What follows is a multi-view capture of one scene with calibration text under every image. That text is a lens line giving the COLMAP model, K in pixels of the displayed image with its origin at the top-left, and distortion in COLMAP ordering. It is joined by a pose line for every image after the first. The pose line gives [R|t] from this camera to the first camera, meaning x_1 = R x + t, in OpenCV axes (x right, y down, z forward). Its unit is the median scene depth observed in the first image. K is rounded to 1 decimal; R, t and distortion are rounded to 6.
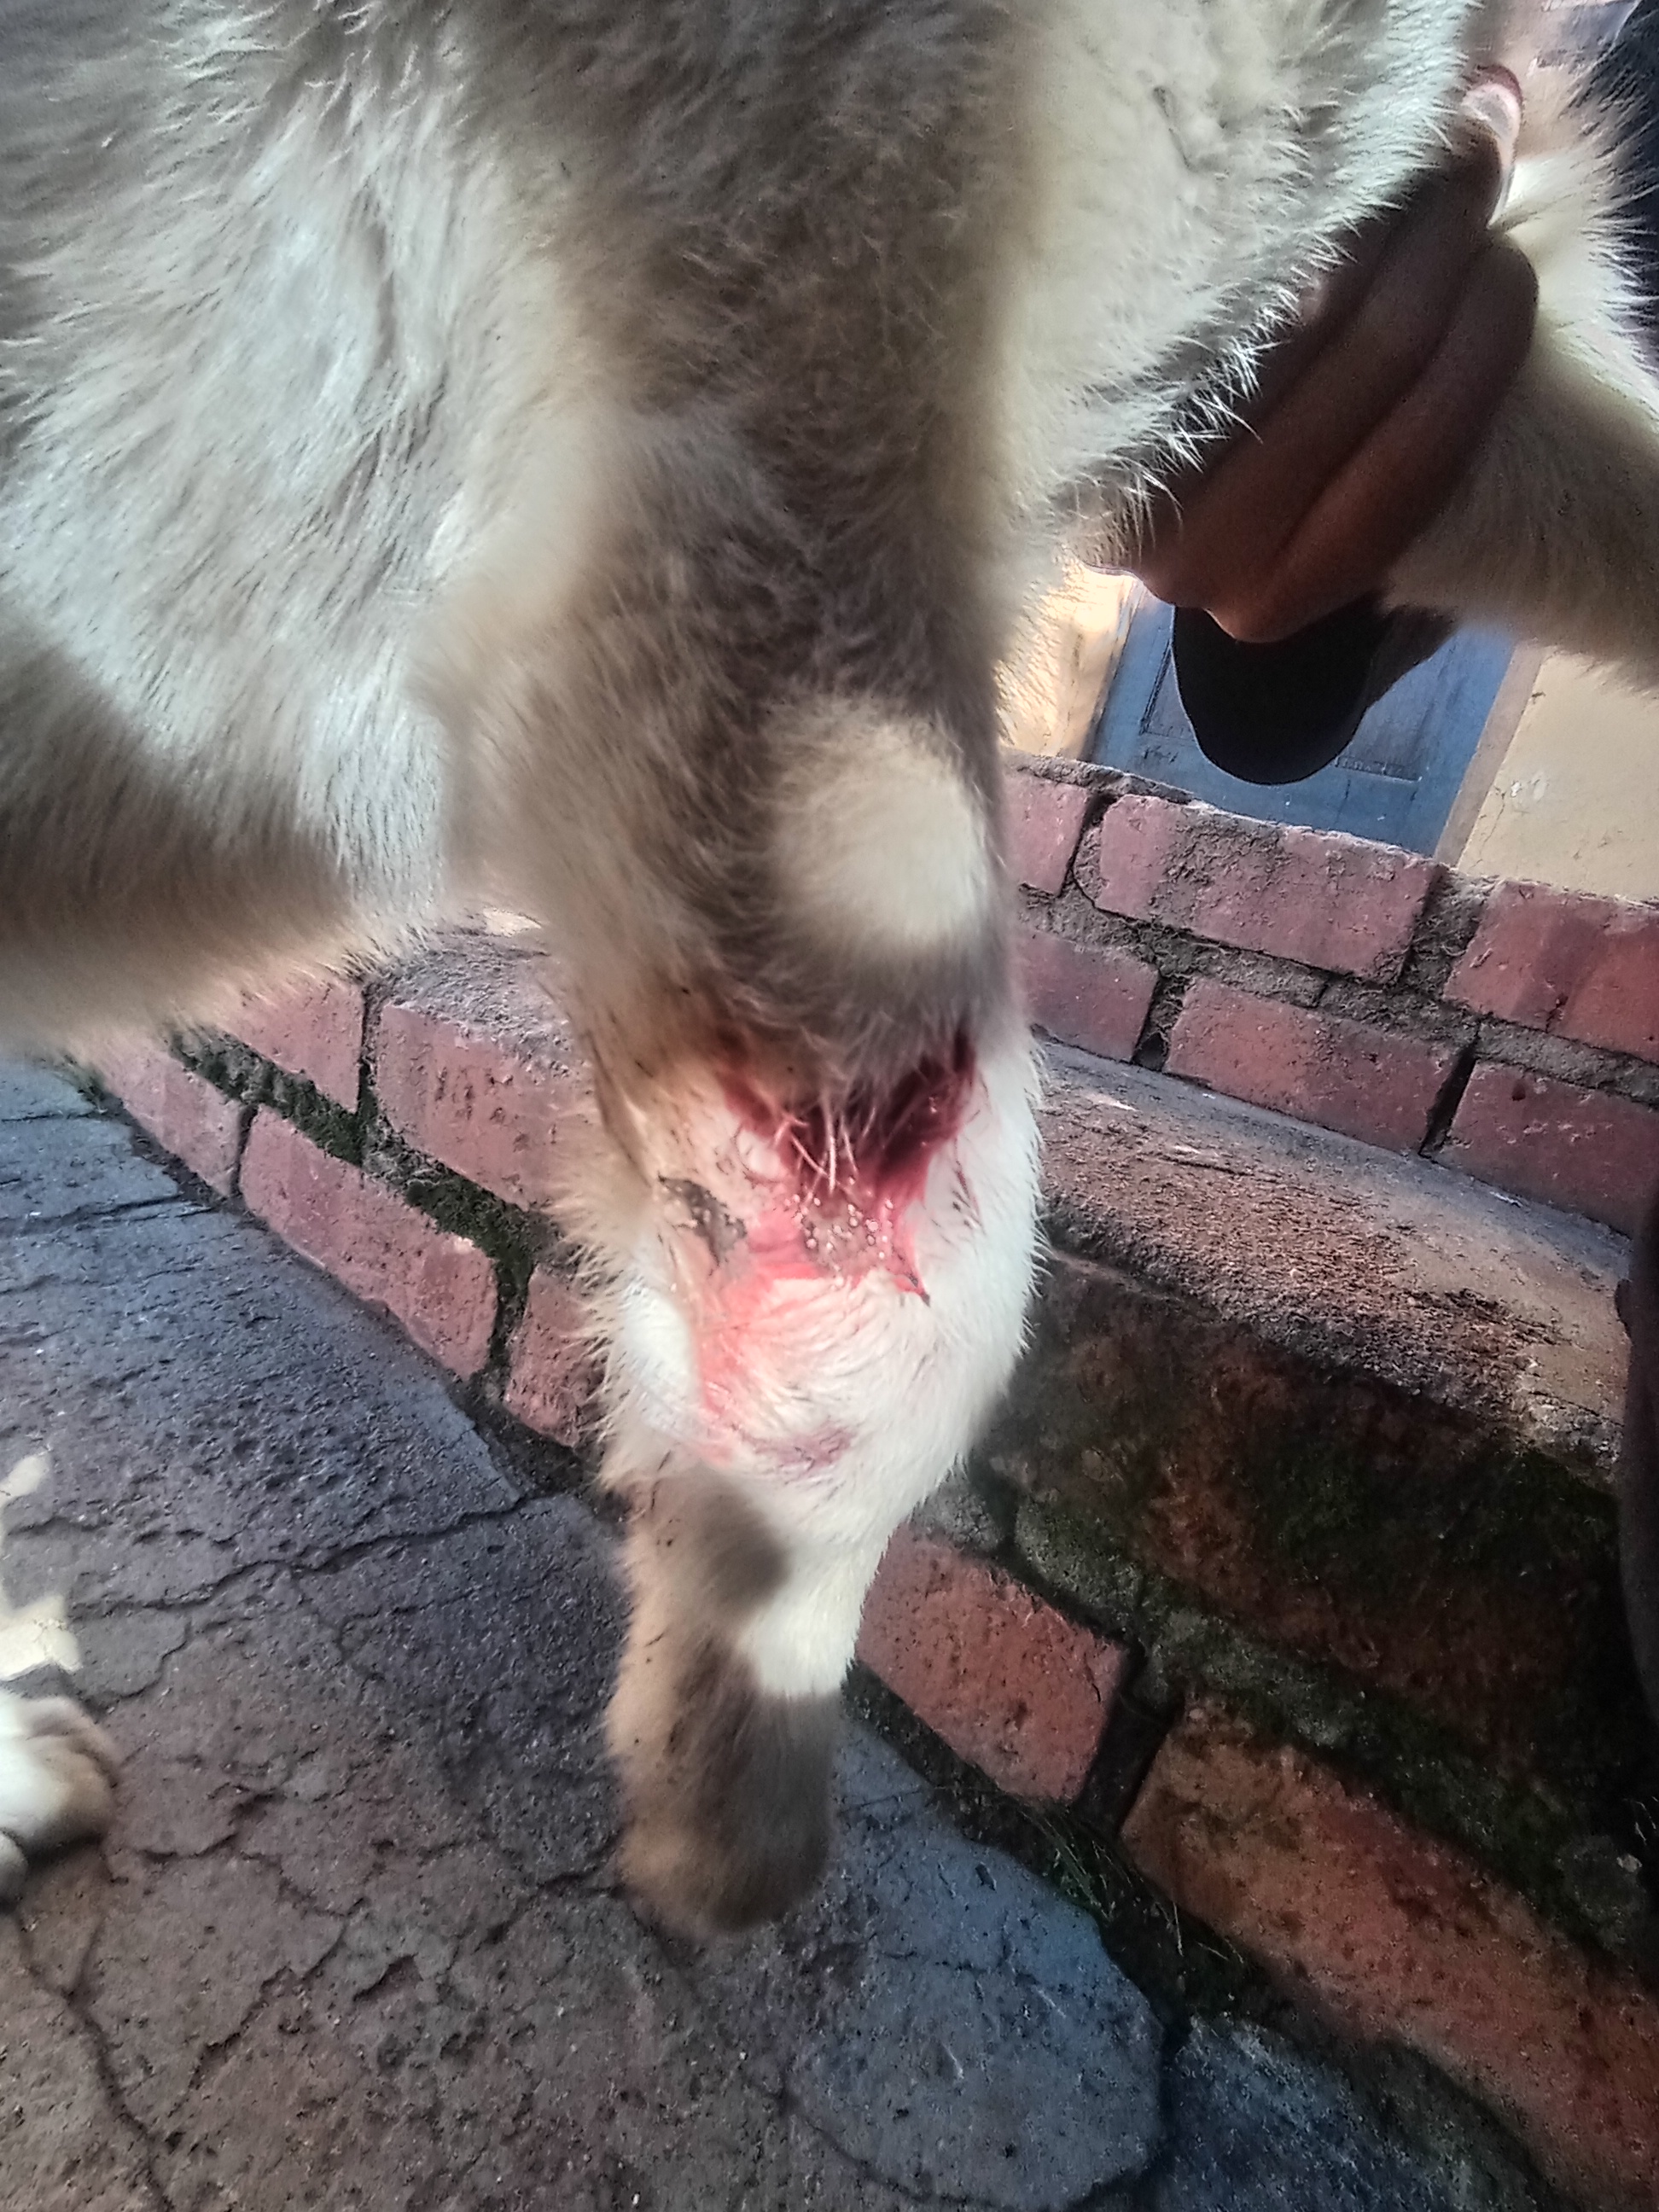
lens RADIAL K [[1052.4, 0, 830.4], [0, 1052.4, 1103.0], [0, 0, 1]] dist [-0.003097, 0.001241]
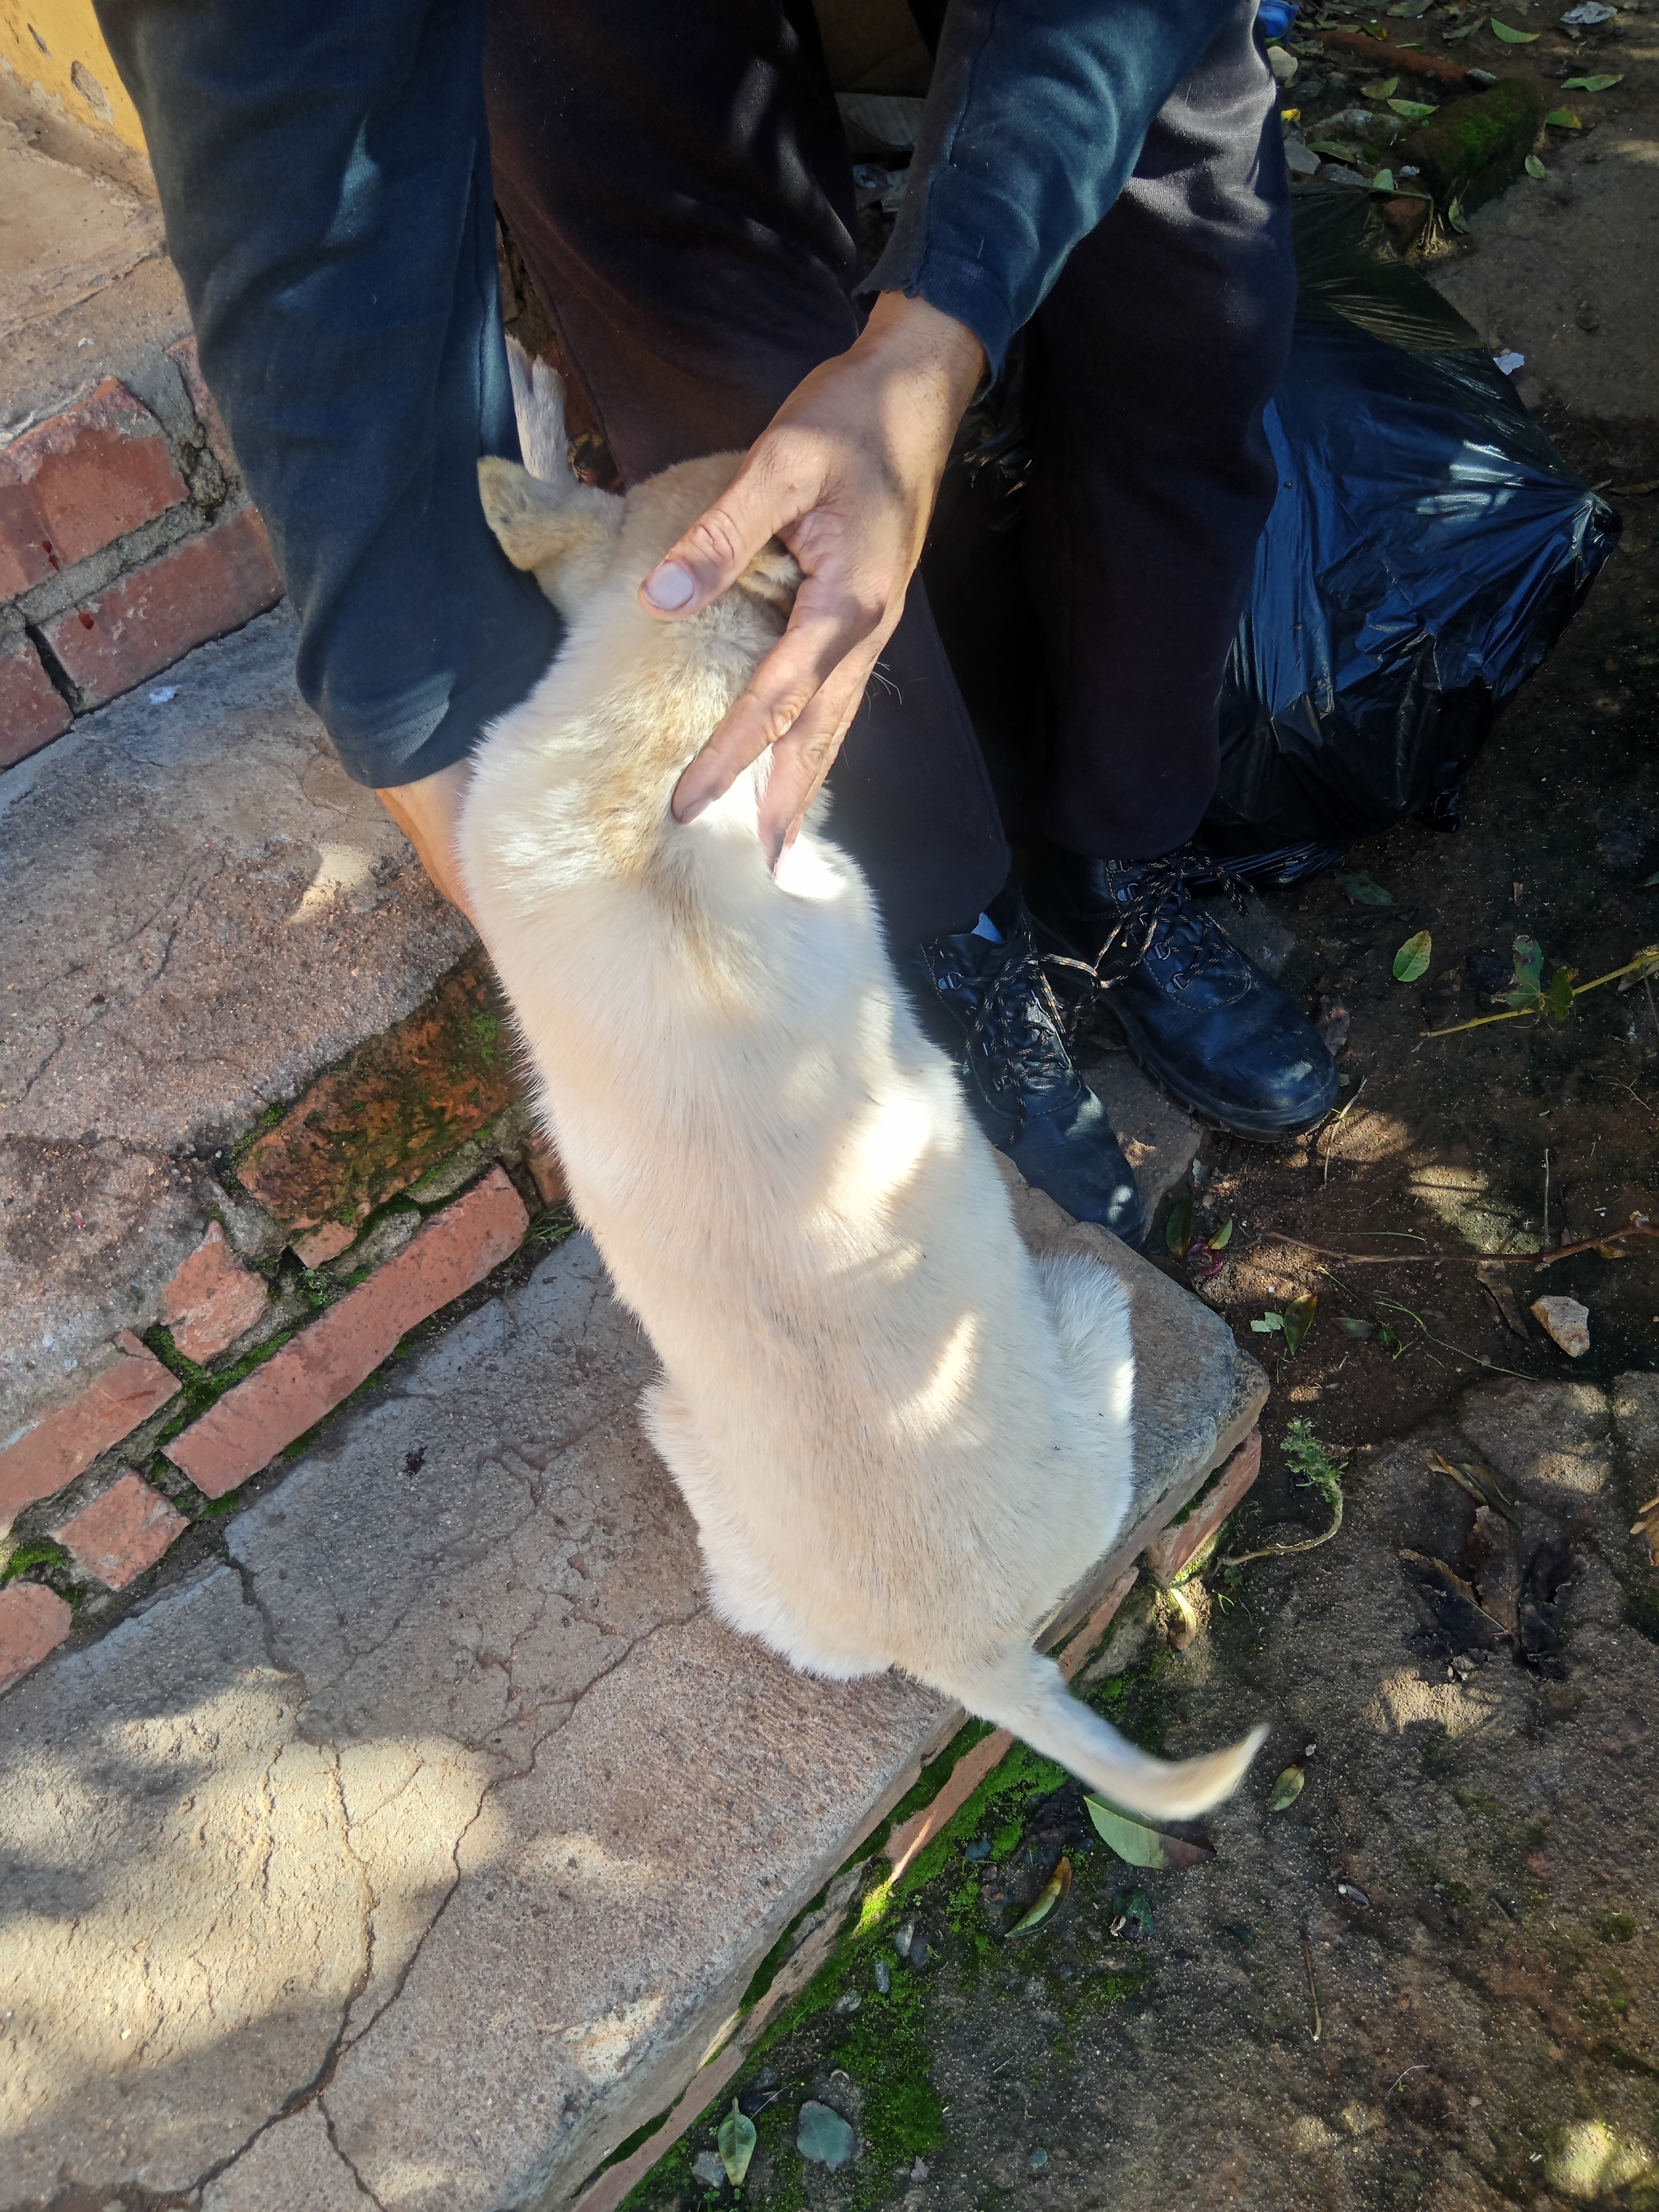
lens RADIAL K [[1779.9, 0, 831.0], [0, 1779.9, 1105.9], [0, 0, 1]] dist [0.001133, -0.004003]
pose [[0.122532, -0.928470, 0.350613, -0.568322], [0.390598, 0.369879, 0.842984, -1.706298], [-0.912370, 0.033656, 0.407981, -0.686535]]
